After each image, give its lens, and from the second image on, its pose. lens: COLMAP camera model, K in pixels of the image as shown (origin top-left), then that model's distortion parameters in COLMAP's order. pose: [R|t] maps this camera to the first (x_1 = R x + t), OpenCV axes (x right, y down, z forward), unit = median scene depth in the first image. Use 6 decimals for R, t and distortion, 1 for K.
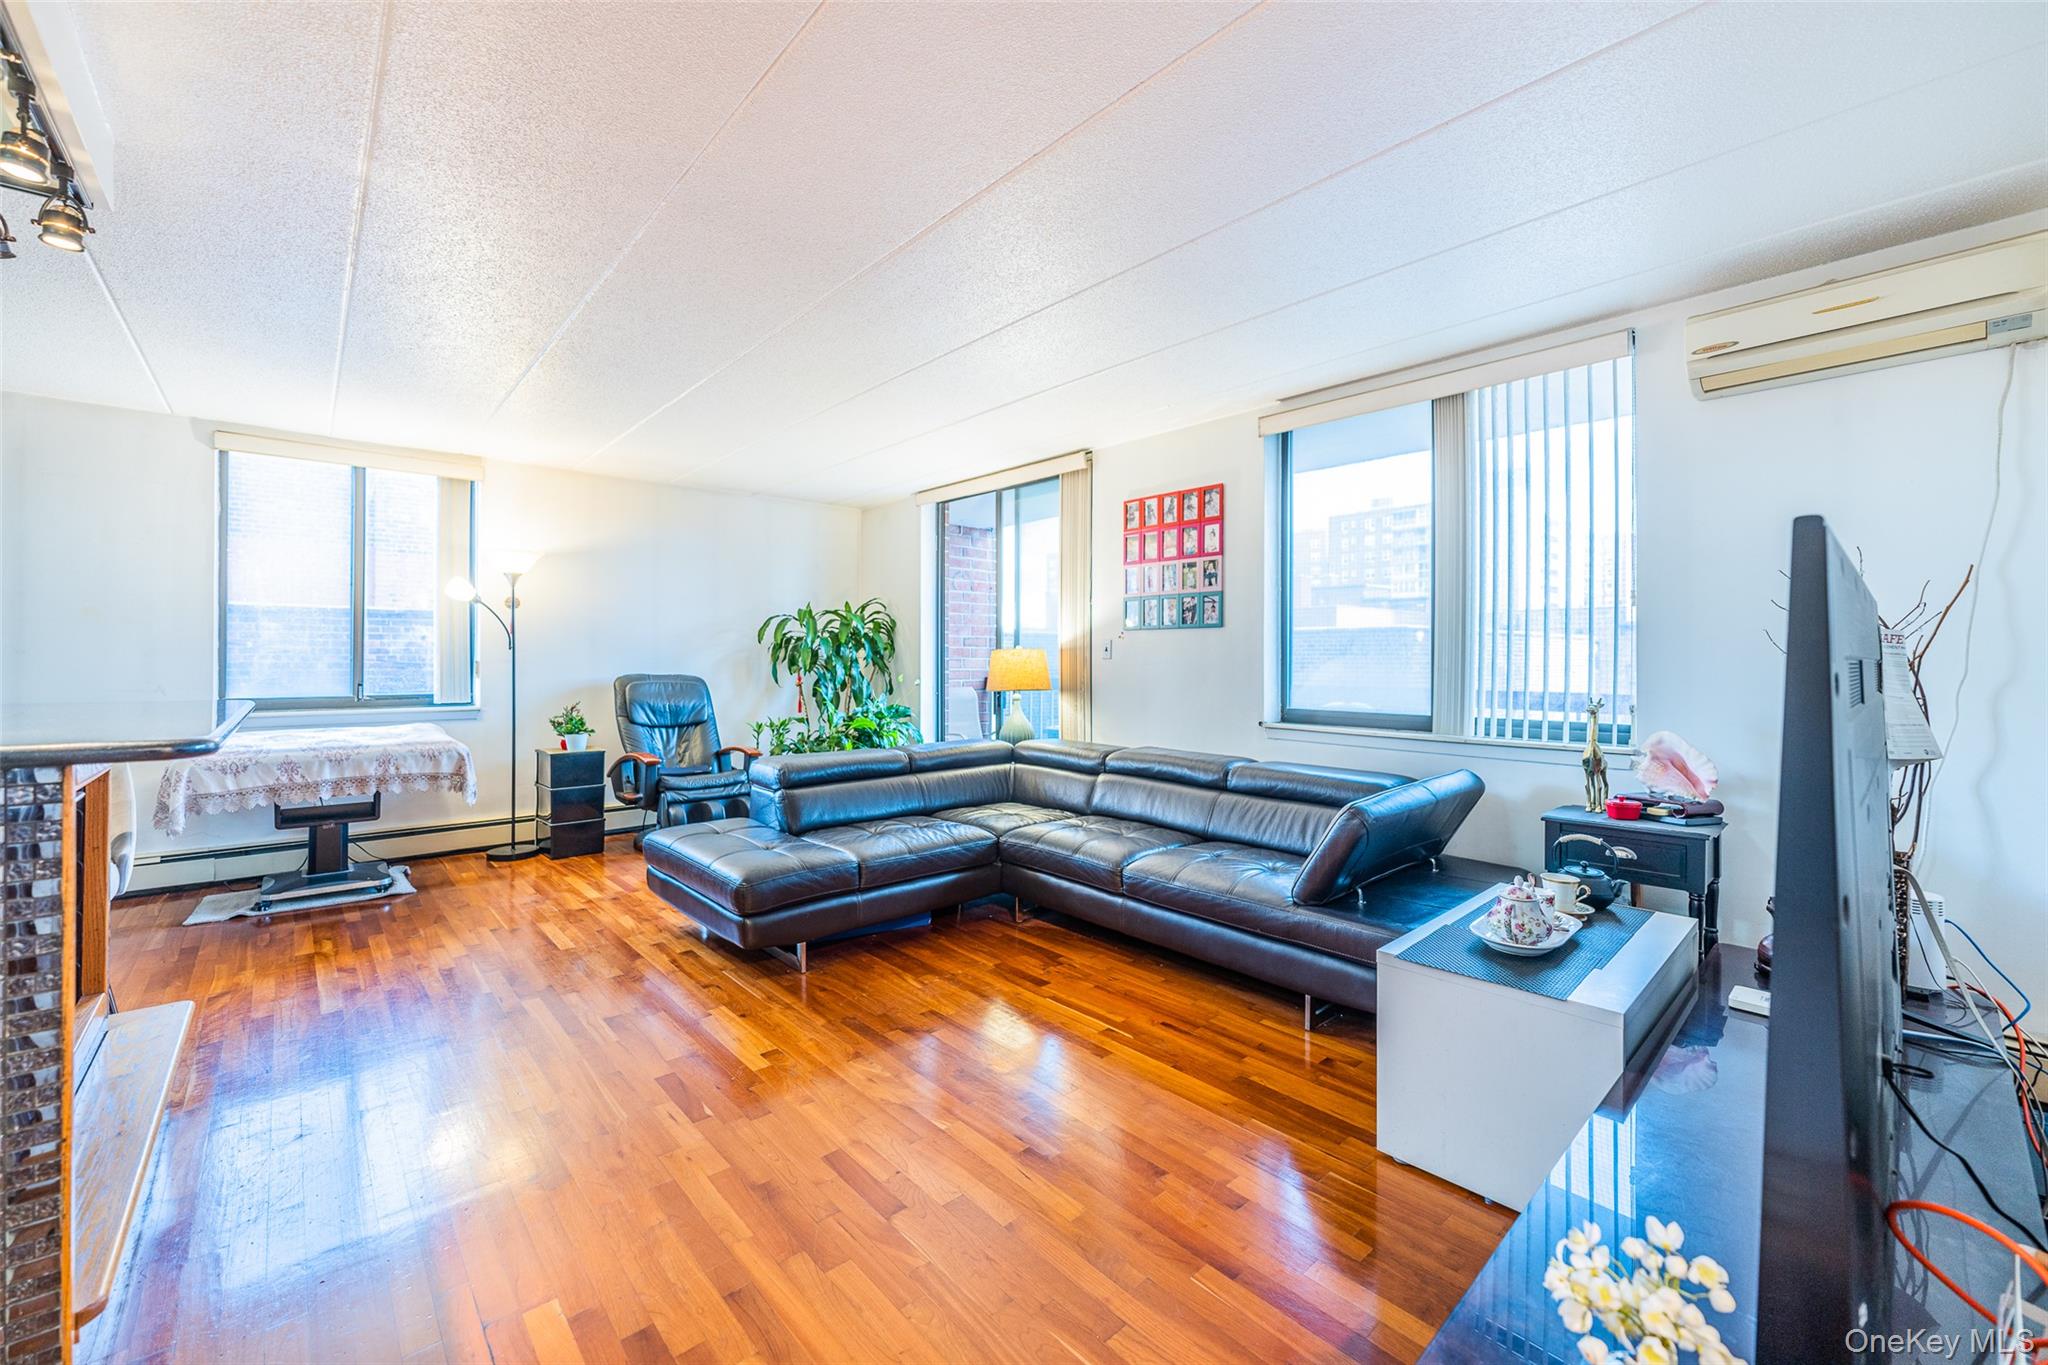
lens RADIAL K [[827.1, 0, 1029.4], [0, 827.1, 661.7], [0, 0, 1]] dist [0.001489, 0.000249]
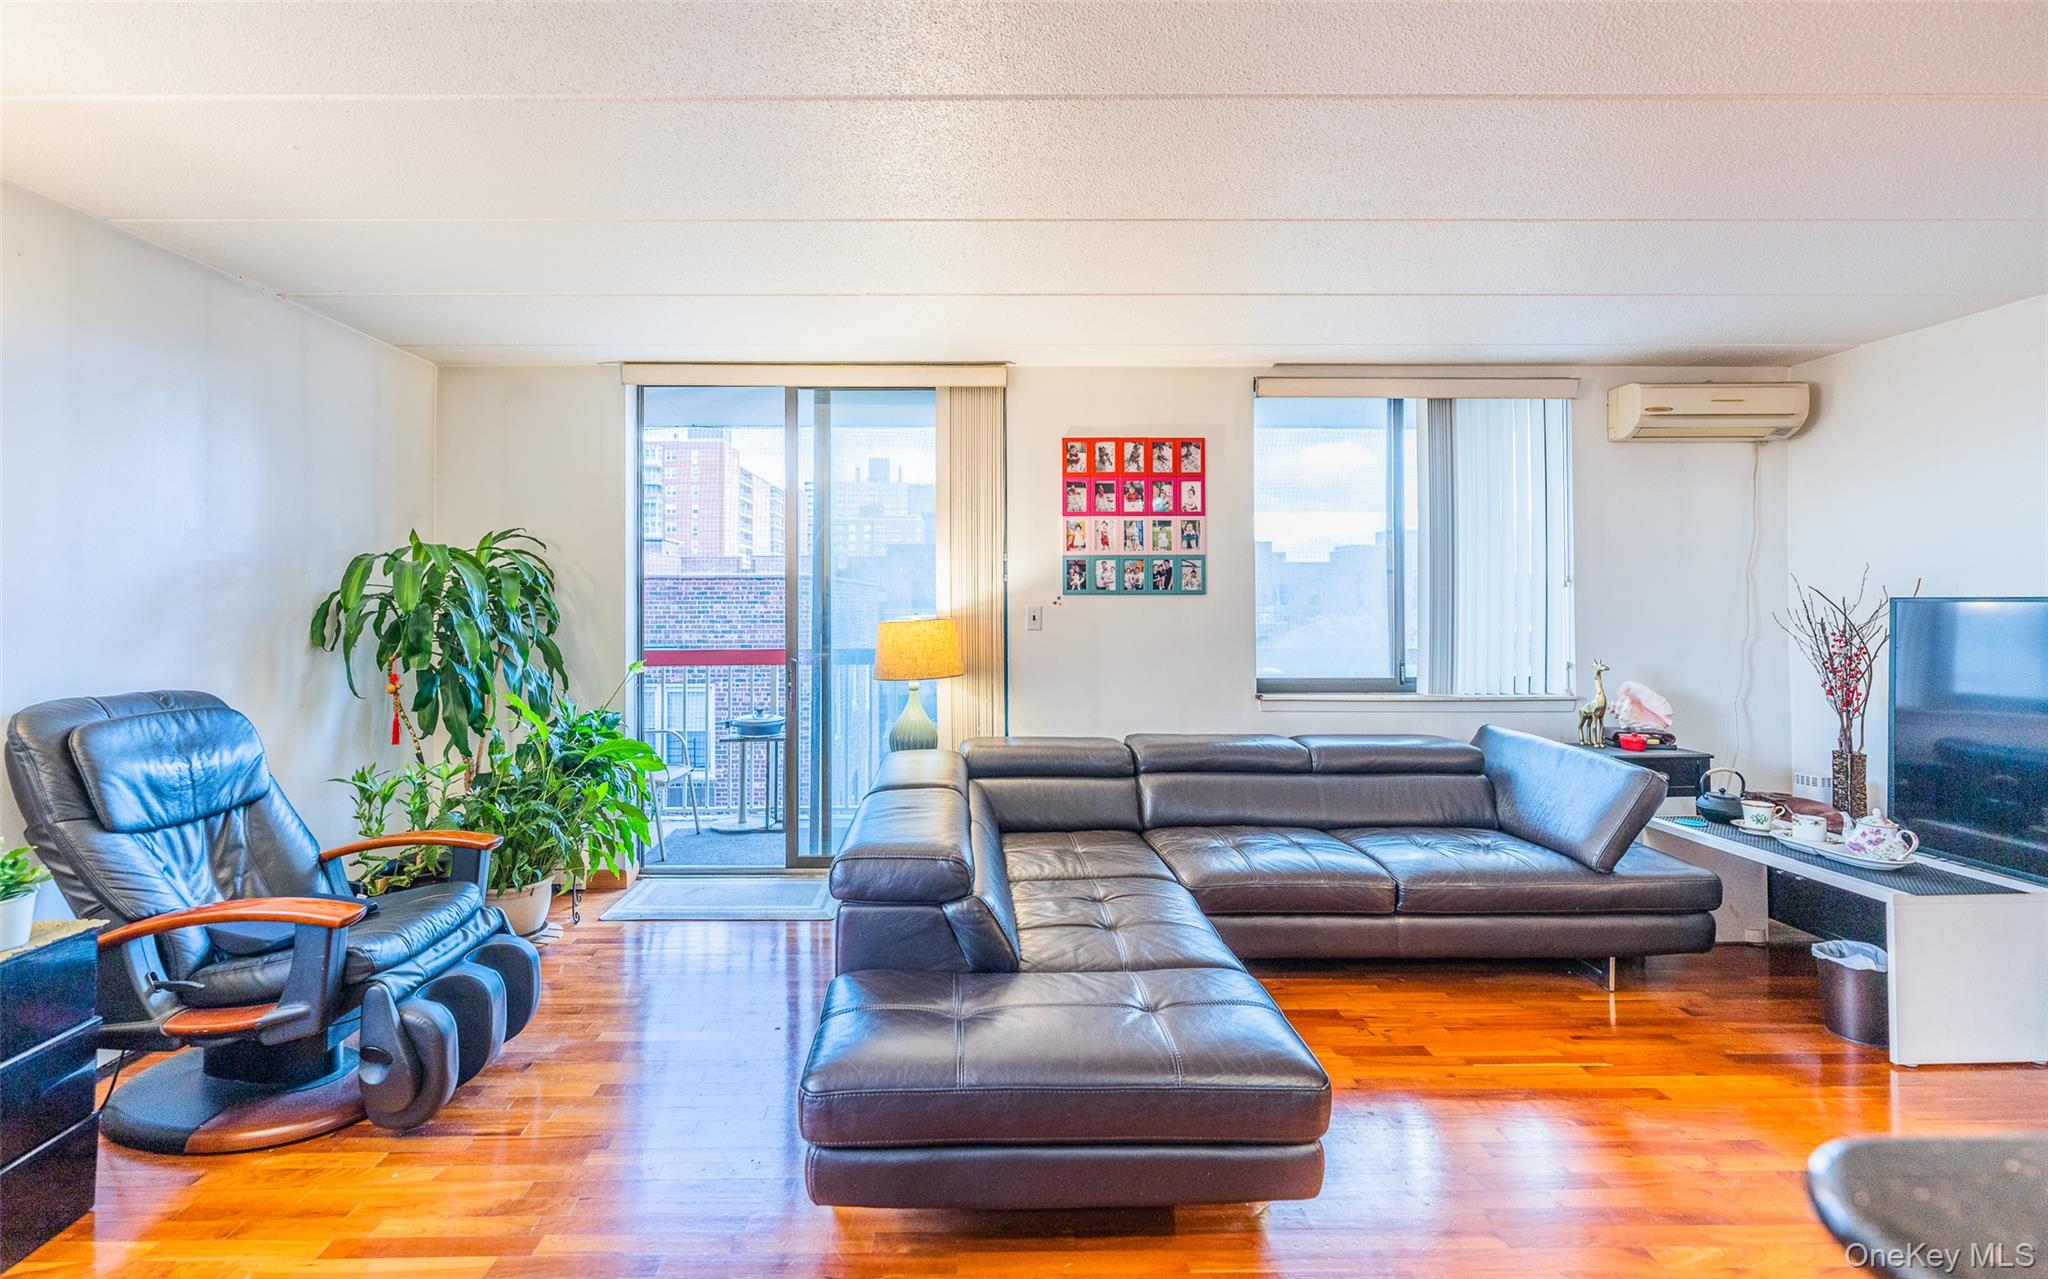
lens RADIAL K [[863.8, 0, 971.1], [0, 863.8, 590.4], [0, 0, 1]] dist [0.000606, 0.000025]
pose [[0.665079, 0.002080, 0.746770, -0.621601], [0.007361, 0.999929, -0.009341, -0.036918], [-0.746736, 0.011709, 0.665017, 0.524973]]
